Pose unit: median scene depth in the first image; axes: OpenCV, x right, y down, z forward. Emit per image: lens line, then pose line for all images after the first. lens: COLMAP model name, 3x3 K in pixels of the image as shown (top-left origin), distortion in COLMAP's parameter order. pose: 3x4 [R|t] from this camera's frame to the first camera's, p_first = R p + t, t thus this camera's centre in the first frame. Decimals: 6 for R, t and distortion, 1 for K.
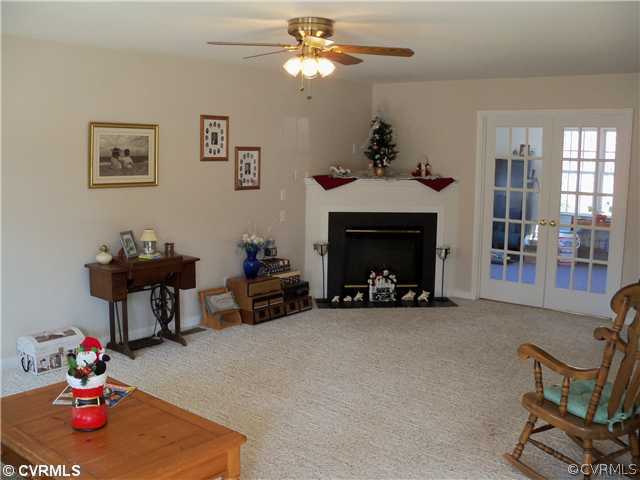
lens RADIAL K [[666.6, 0, 320.0], [0, 666.6, 240.0], [0, 0, 1]] dist [-0.080611, 0.009956]
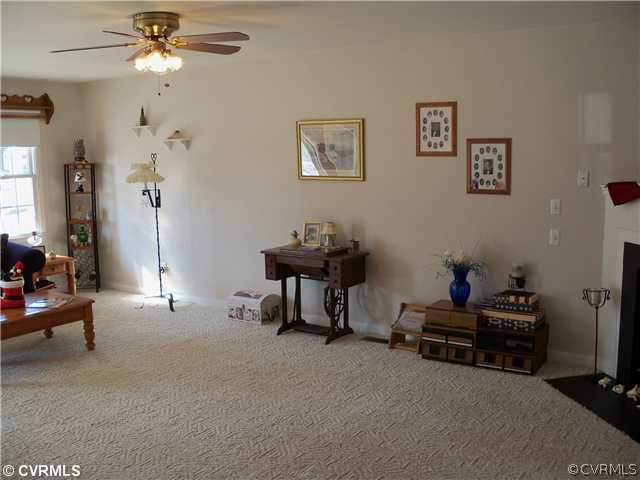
lens RADIAL K [[666.6, 0, 320.0], [0, 666.6, 240.0], [0, 0, 1]] dist [-0.080611, 0.009956]
pose [[0.124060, 0.138693, -0.982534, 0.663347], [-0.110576, 0.985949, 0.125213, -0.103036], [0.986094, 0.093111, 0.137653, 0.746325]]
